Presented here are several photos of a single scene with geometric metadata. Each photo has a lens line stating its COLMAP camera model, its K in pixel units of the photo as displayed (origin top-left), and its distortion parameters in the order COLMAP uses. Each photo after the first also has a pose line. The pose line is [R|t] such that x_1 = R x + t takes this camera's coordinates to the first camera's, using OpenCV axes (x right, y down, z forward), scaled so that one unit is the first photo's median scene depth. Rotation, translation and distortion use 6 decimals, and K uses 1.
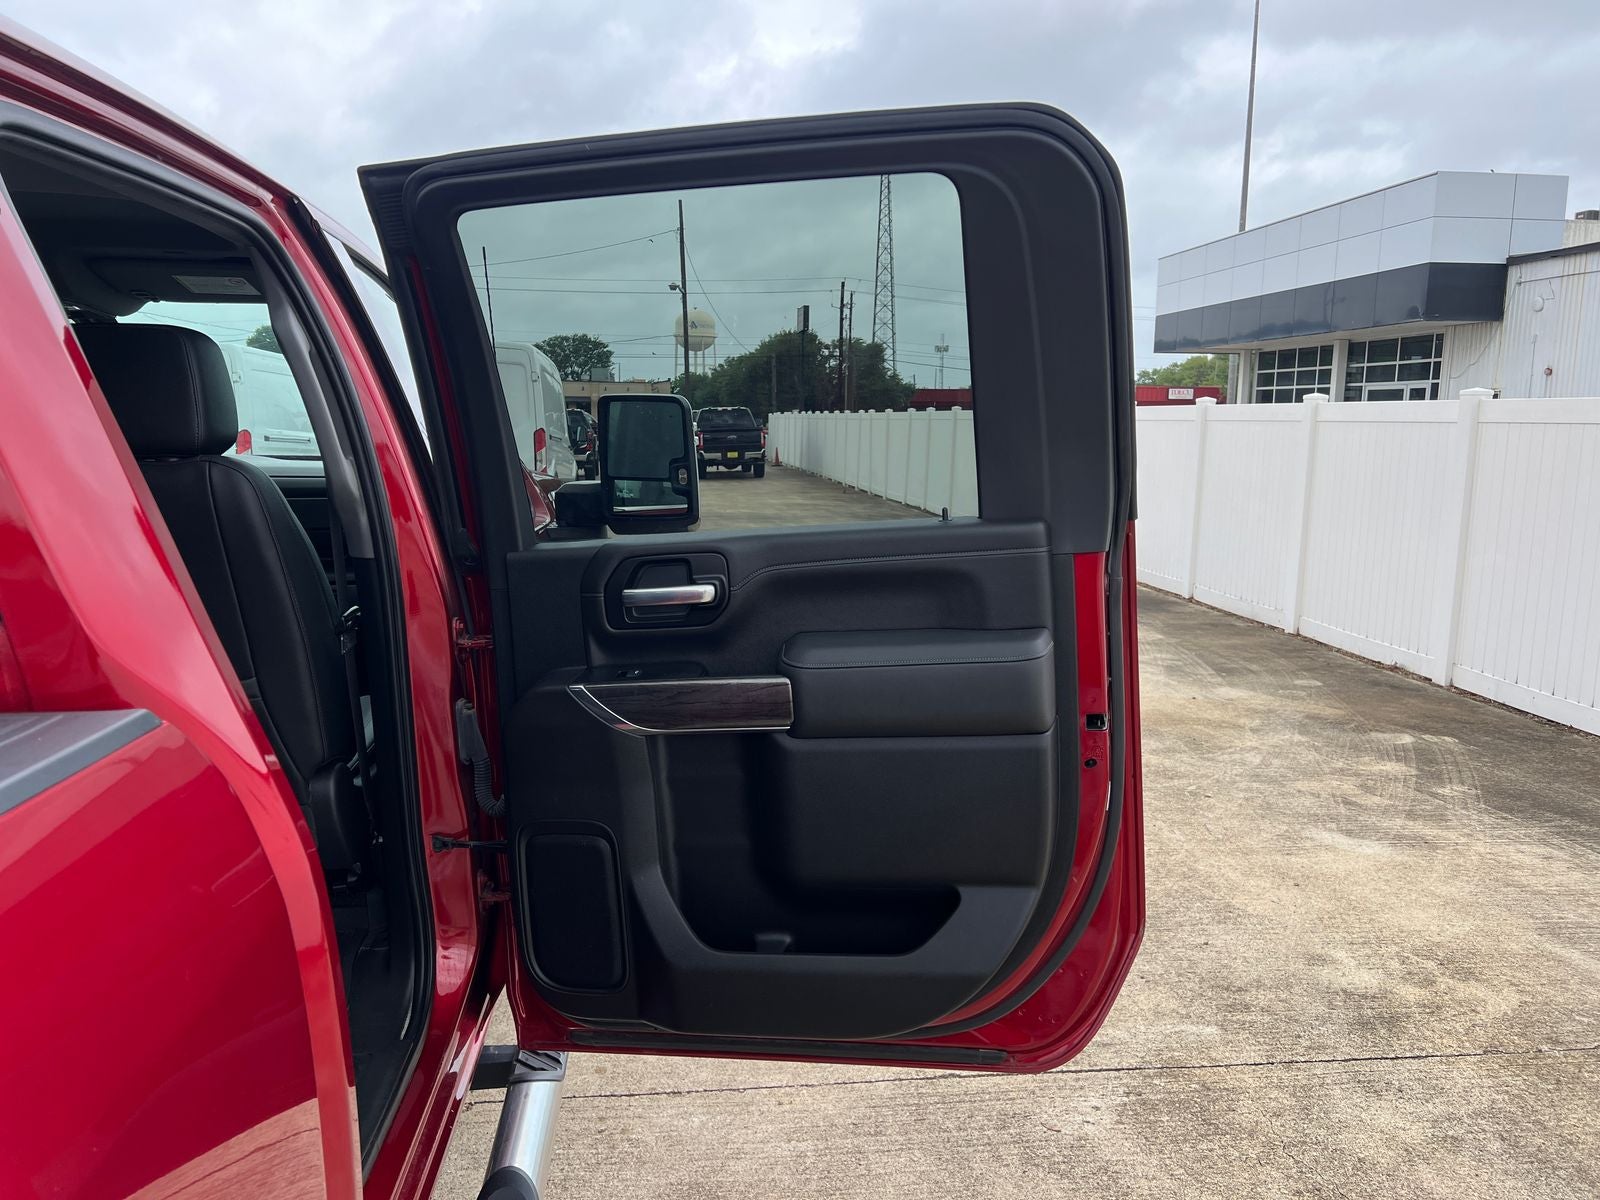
lens RADIAL K [[1201.4, 0, 794.1], [0, 1201.4, 605.4], [0, 0, 1]] dist [0.043107, -0.046554]
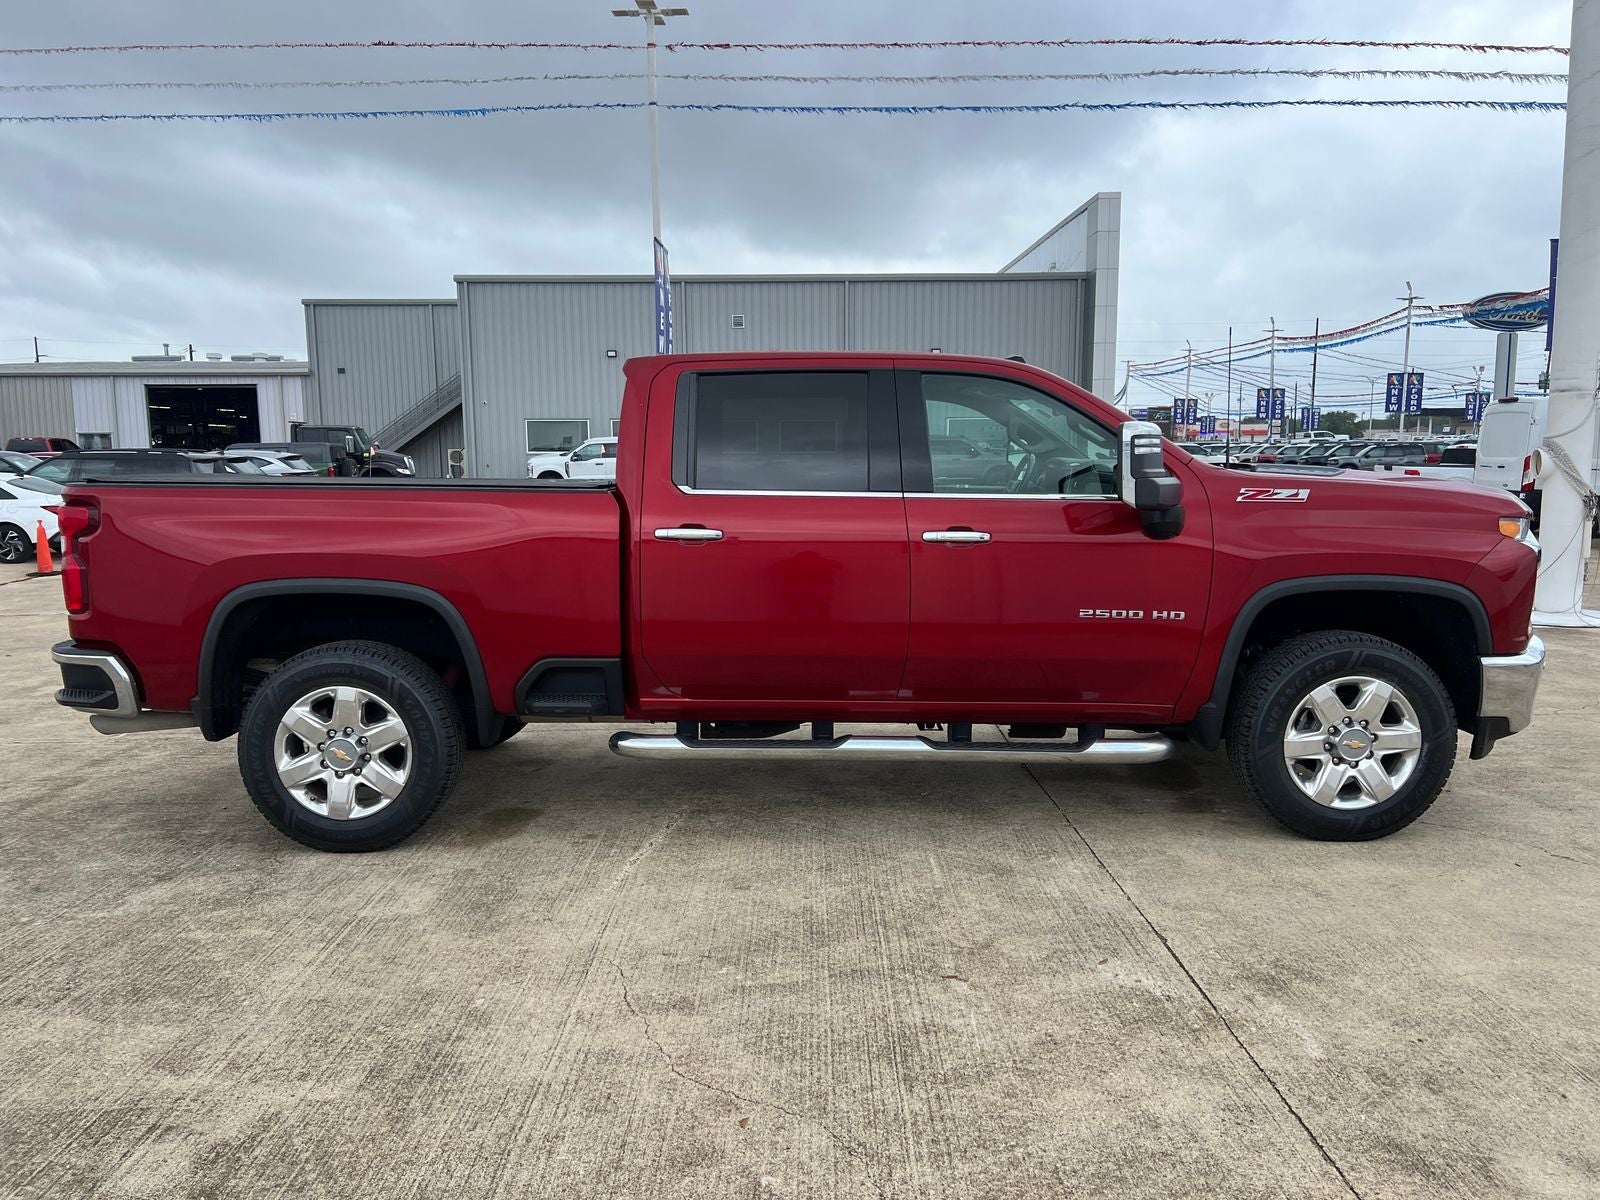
lens RADIAL K [[1201.4, 0, 794.1], [0, 1201.4, 601.2], [0, 0, 1]] dist [0.043107, -0.046554]
pose [[-0.089605, 0.120934, -0.988608, 0.129152], [-0.150111, 0.979623, 0.133440, -0.007335], [0.984600, 0.160357, -0.069625, 0.058937]]
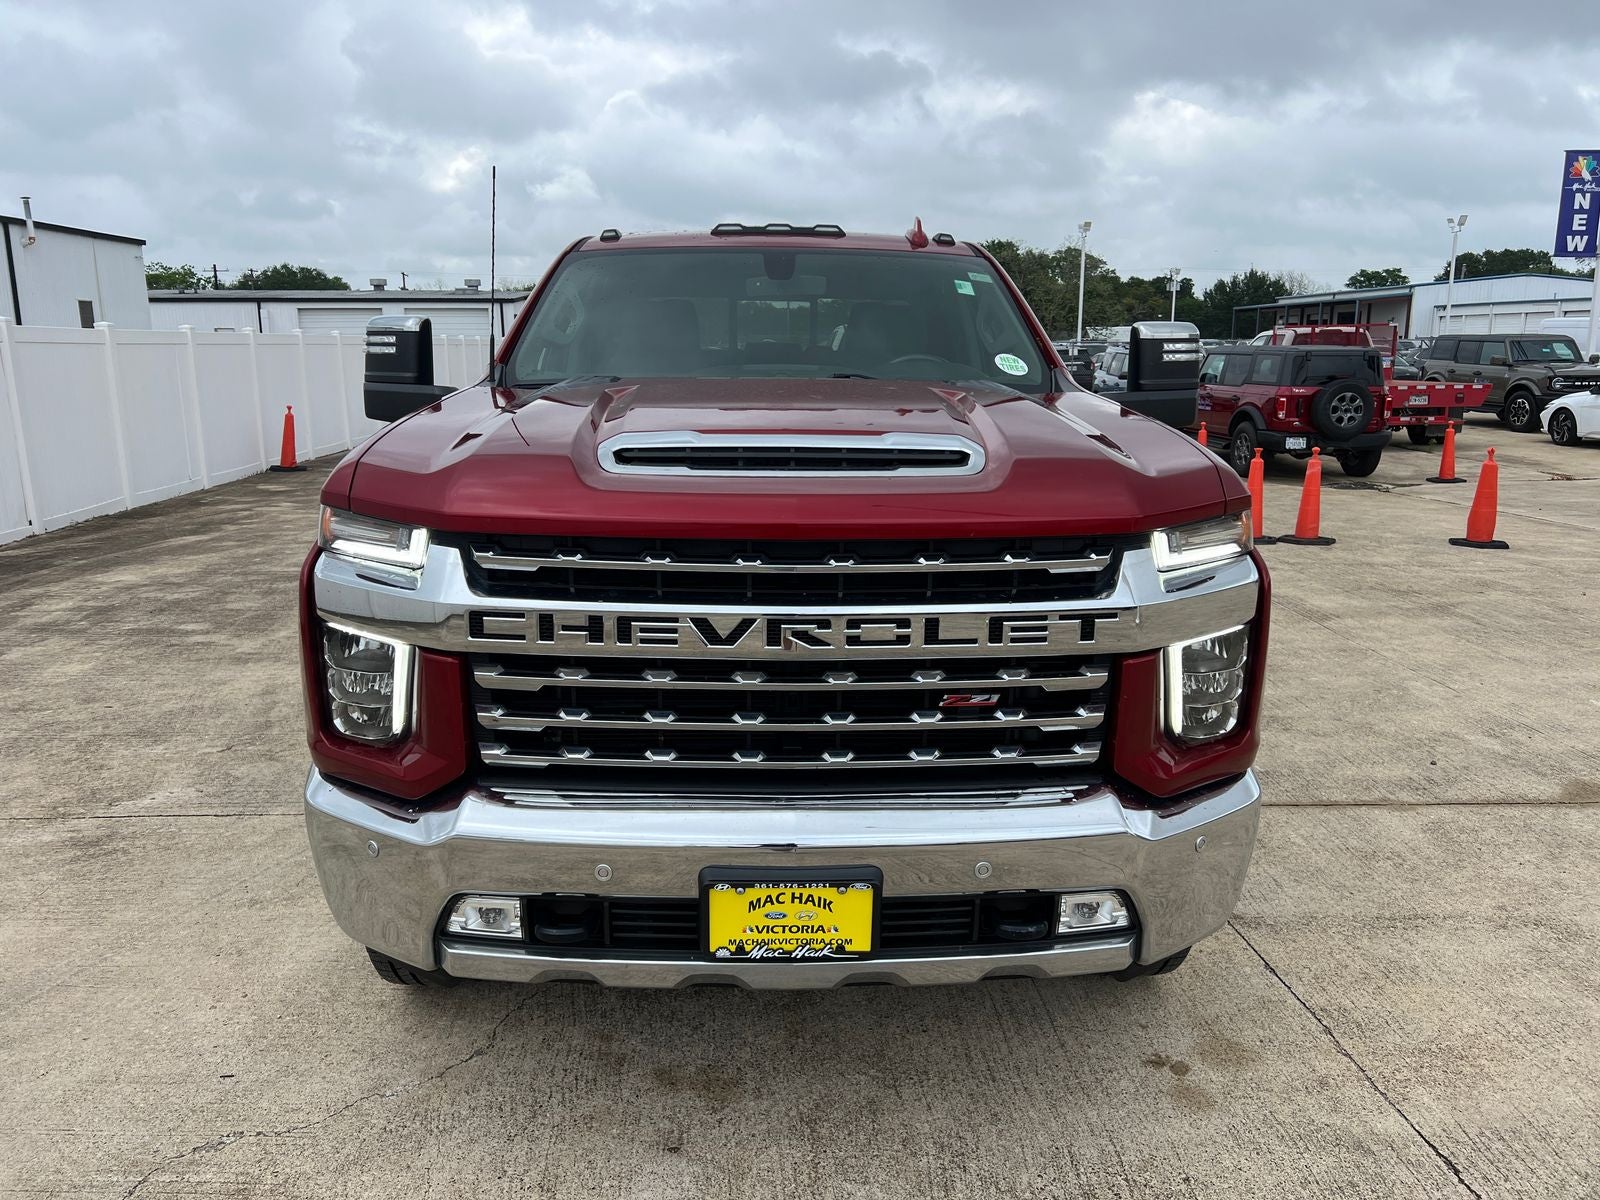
lens RADIAL K [[1201.4, 0, 797.1], [0, 1201.4, 600.5], [0, 0, 1]] dist [0.043107, -0.046554]
pose [[-0.998089, -0.015200, 0.059893, -0.055606], [0.007203, 0.934045, 0.357083, -0.030217], [-0.061371, 0.356832, -0.932151, 0.198486]]
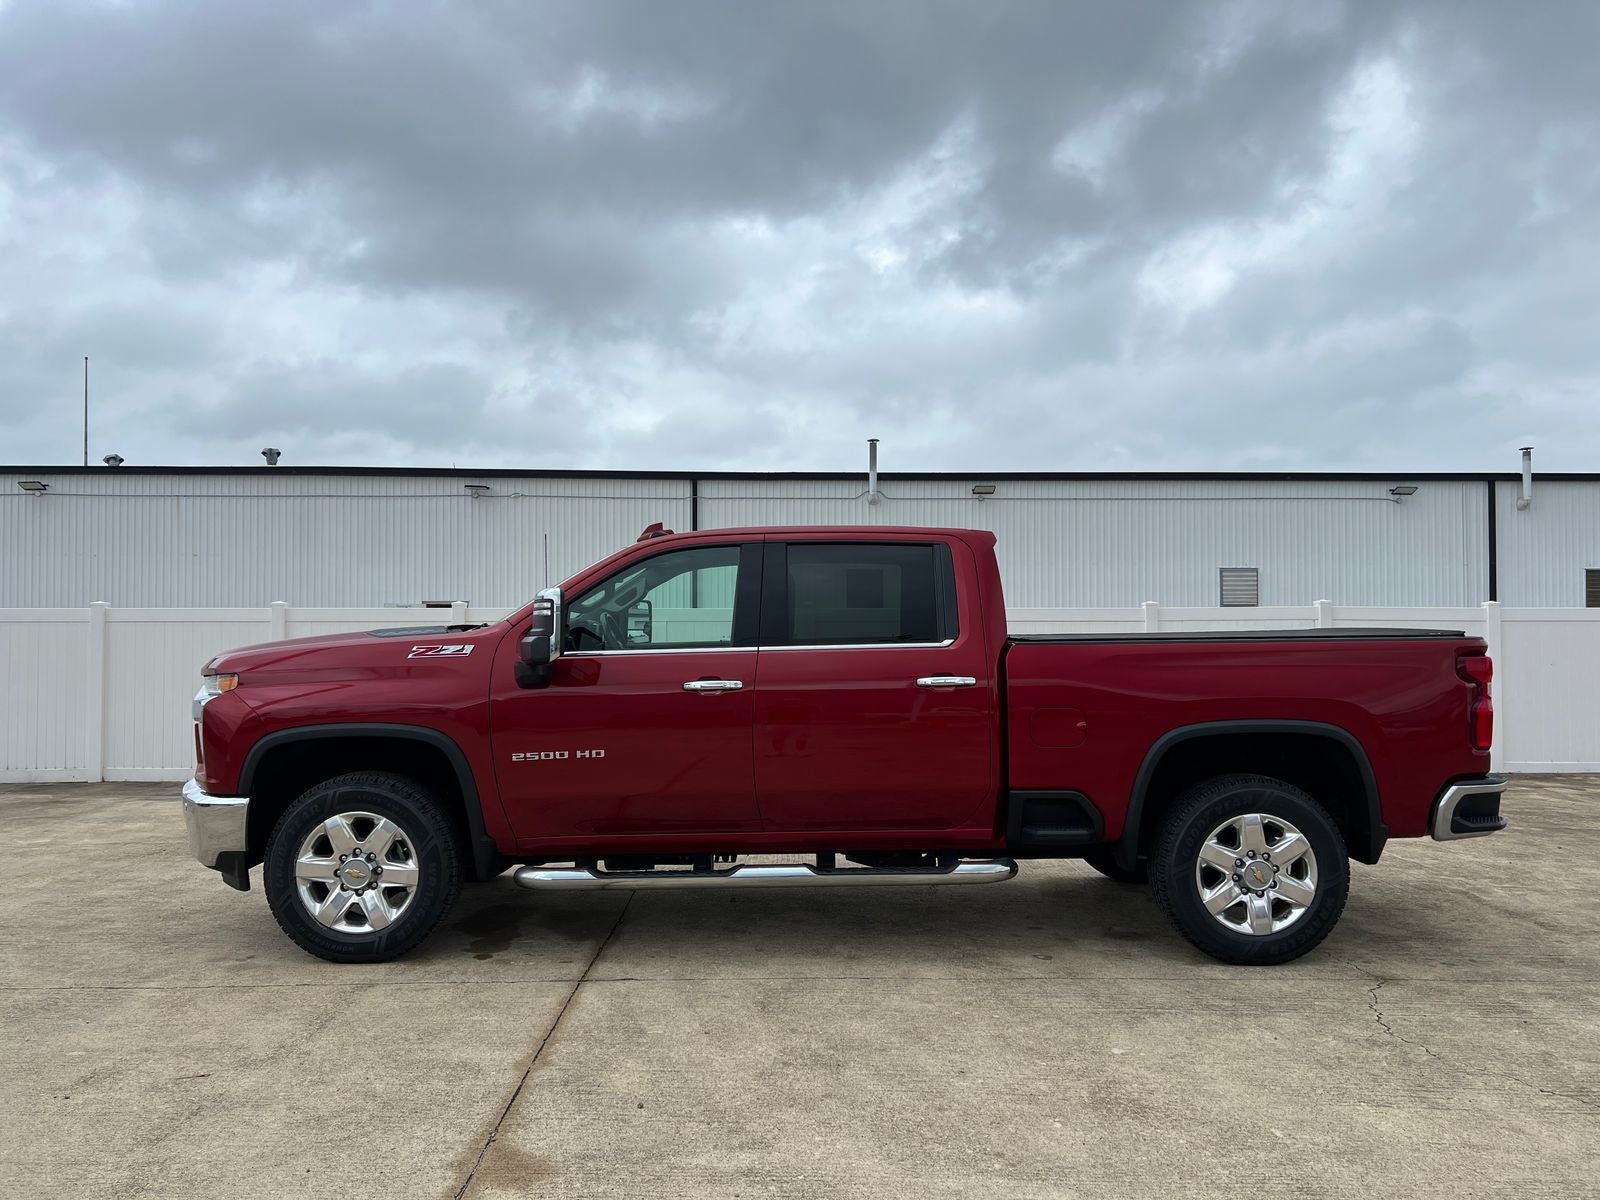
lens RADIAL K [[1201.4, 0, 795.4], [0, 1201.4, 608.2], [0, 0, 1]] dist [0.043107, -0.046554]
pose [[0.086187, 0.018082, 0.996115, -0.236578], [0.157299, 0.987048, -0.031527, -0.000917], [-0.983783, 0.159405, 0.082226, 0.035276]]
